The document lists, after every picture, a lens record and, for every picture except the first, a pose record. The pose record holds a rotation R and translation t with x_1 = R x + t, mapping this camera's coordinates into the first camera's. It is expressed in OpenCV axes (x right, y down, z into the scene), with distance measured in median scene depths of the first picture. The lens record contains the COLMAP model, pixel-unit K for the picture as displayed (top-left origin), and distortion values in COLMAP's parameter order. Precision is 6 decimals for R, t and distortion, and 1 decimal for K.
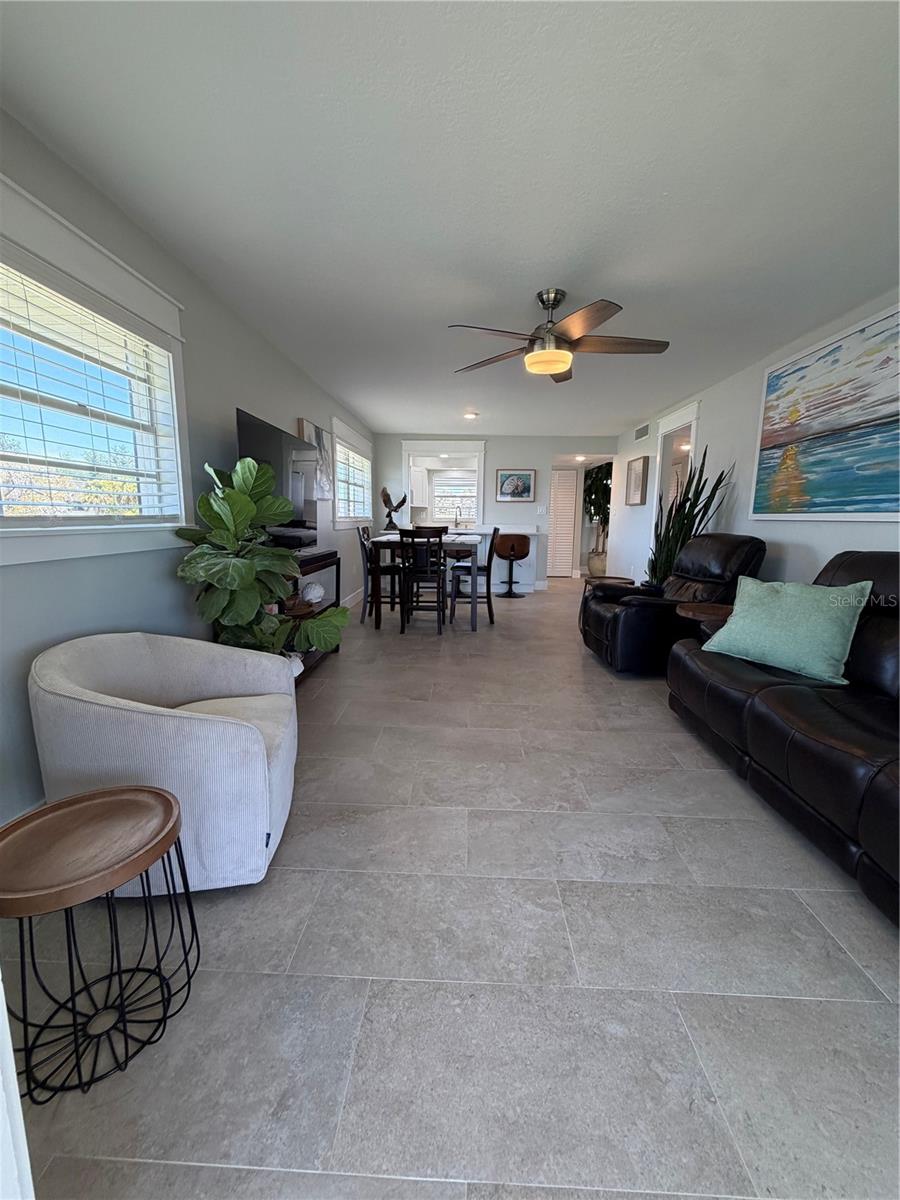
lens RADIAL K [[477.4, 0, 450.4], [0, 477.4, 595.4], [0, 0, 1]] dist [-0.001822, 0.000936]
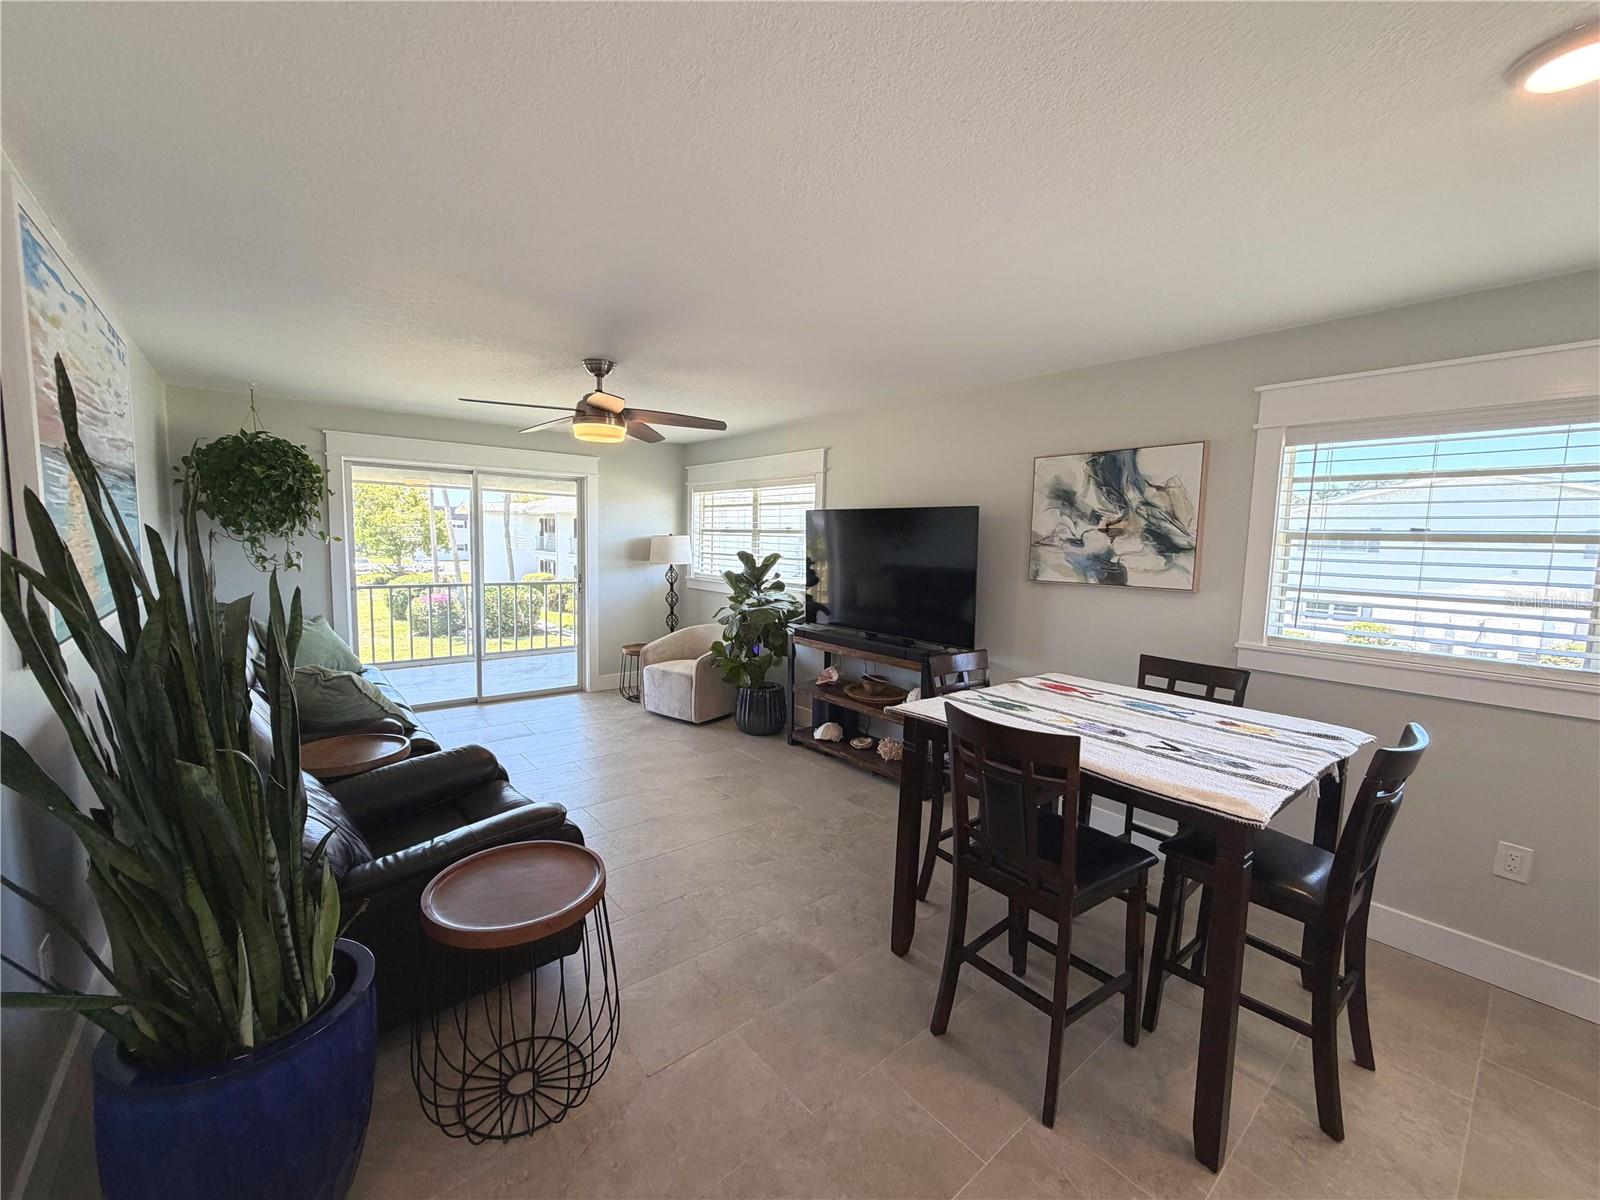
lens RADIAL K [[636.5, 0, 795.1], [0, 636.5, 599.6], [0, 0, 1]] dist [-0.001822, 0.000936]
pose [[-0.743440, 0.034622, -0.667906, 0.587074], [-0.141763, 0.967809, 0.207963, -0.379957], [0.653605, 0.249292, -0.714600, 1.713655]]
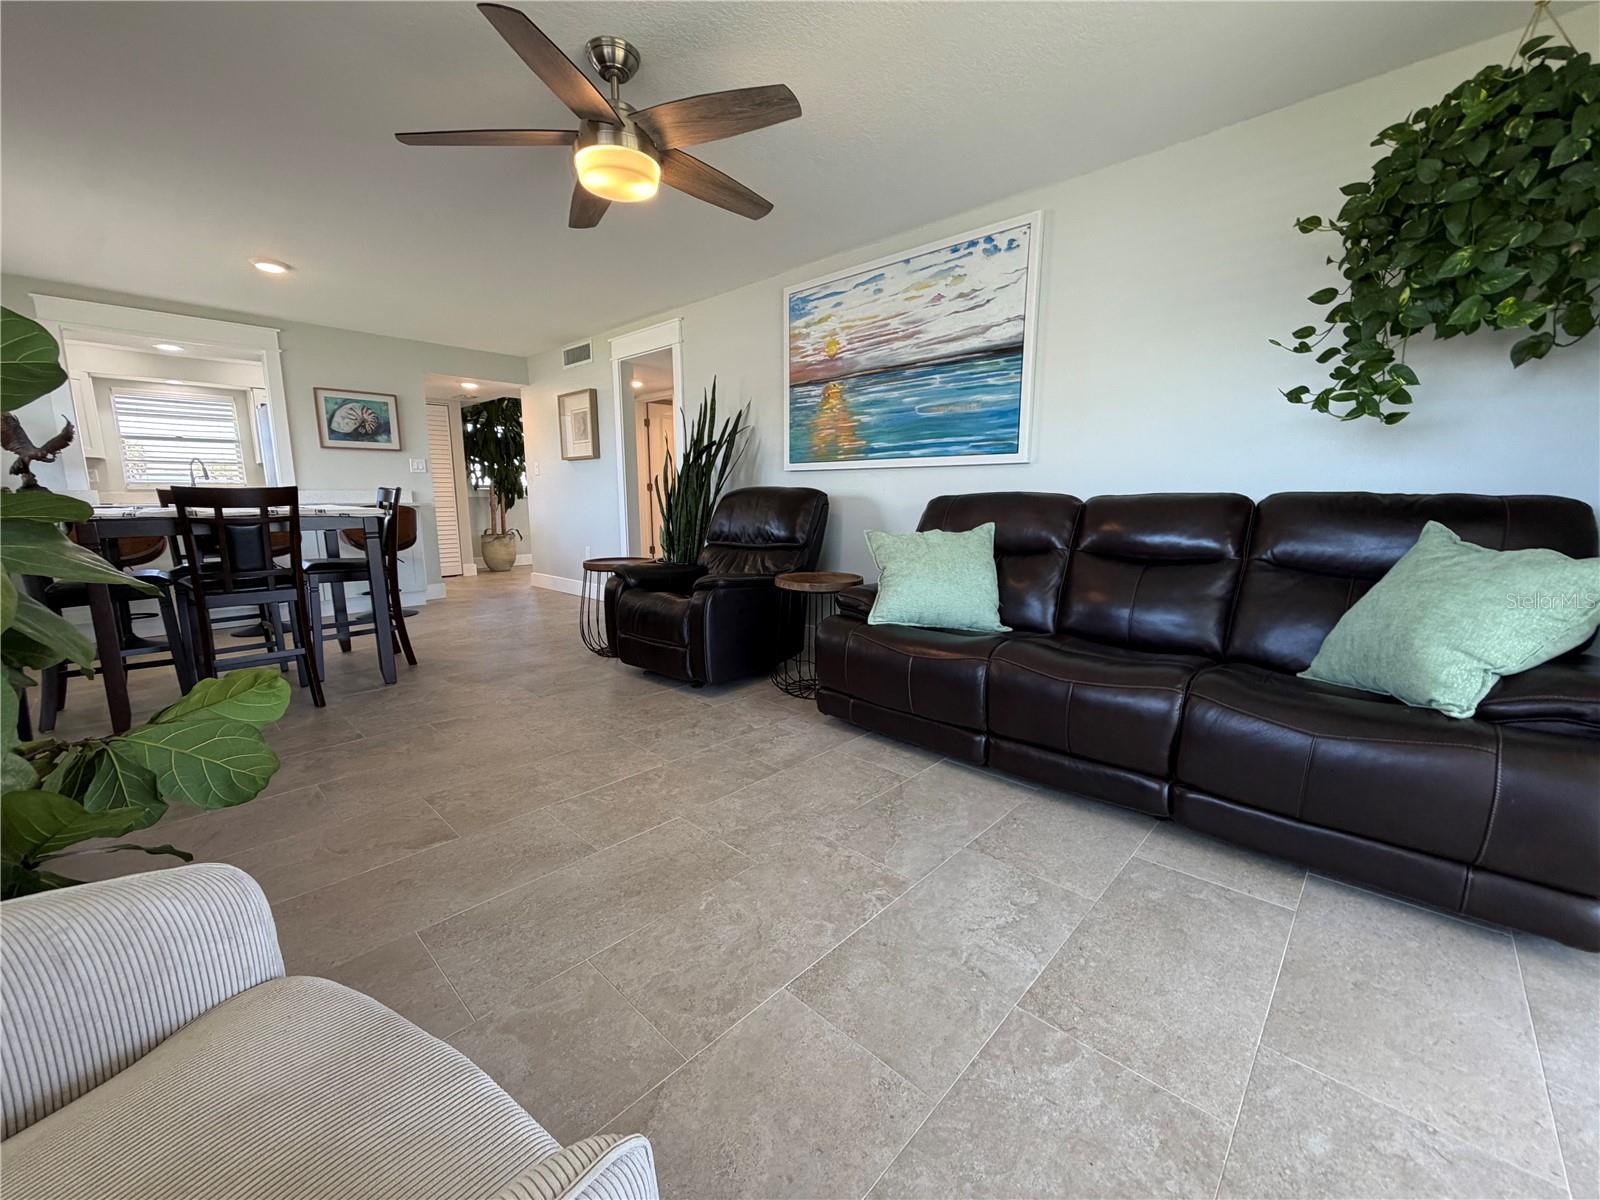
lens RADIAL K [[636.5, 0, 793.3], [0, 636.5, 601.9], [0, 0, 1]] dist [-0.001822, 0.000936]
pose [[0.662690, -0.133637, 0.736874, -0.223375], [0.128351, 0.989658, 0.064052, -0.003487], [-0.737813, 0.052132, 0.672989, 0.280871]]
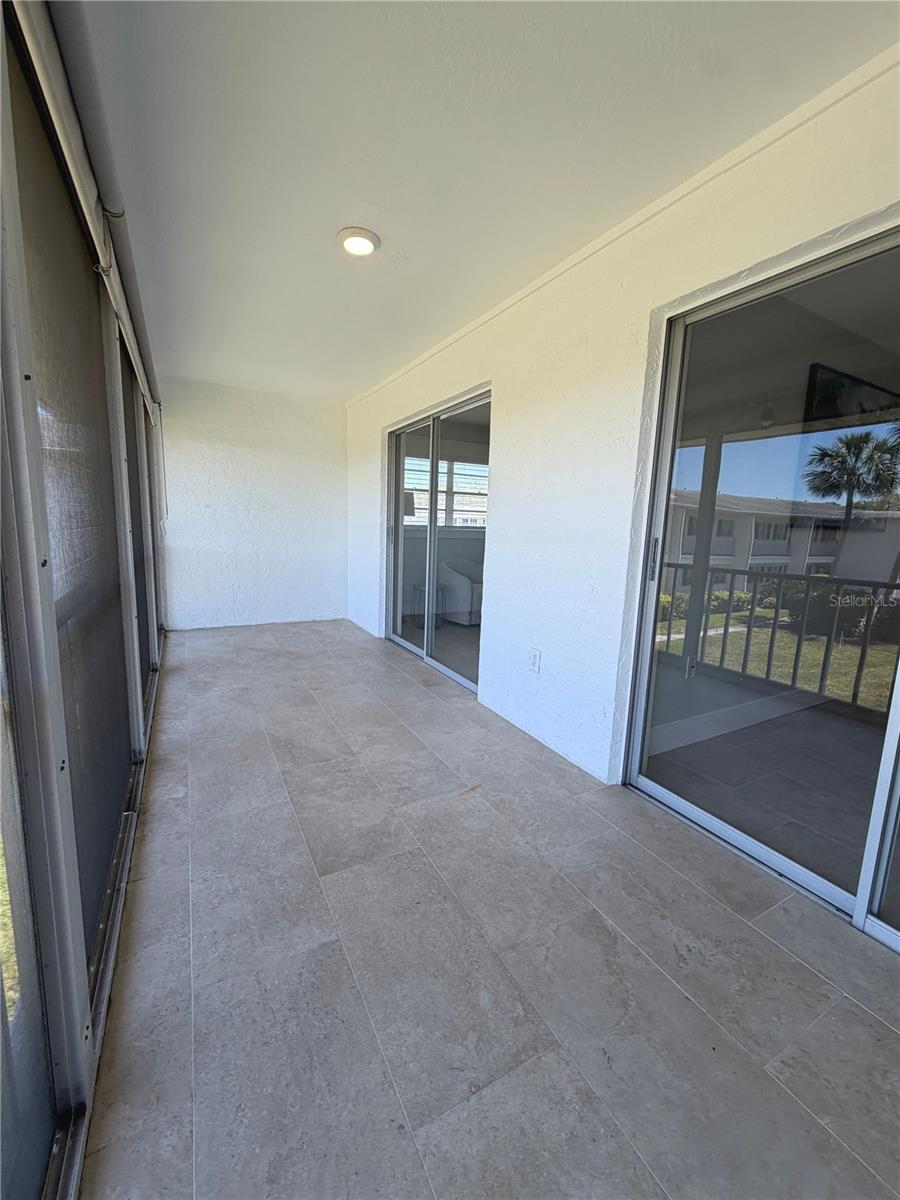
lens RADIAL K [[477.4, 0, 450.9], [0, 477.4, 600.8], [0, 0, 1]] dist [-0.001822, 0.000936]
pose [[0.518998, 0.139112, -0.843380, 1.104166], [-0.163295, 0.984632, 0.061923, 0.088362], [0.839033, 0.105582, 0.533738, -0.461588]]
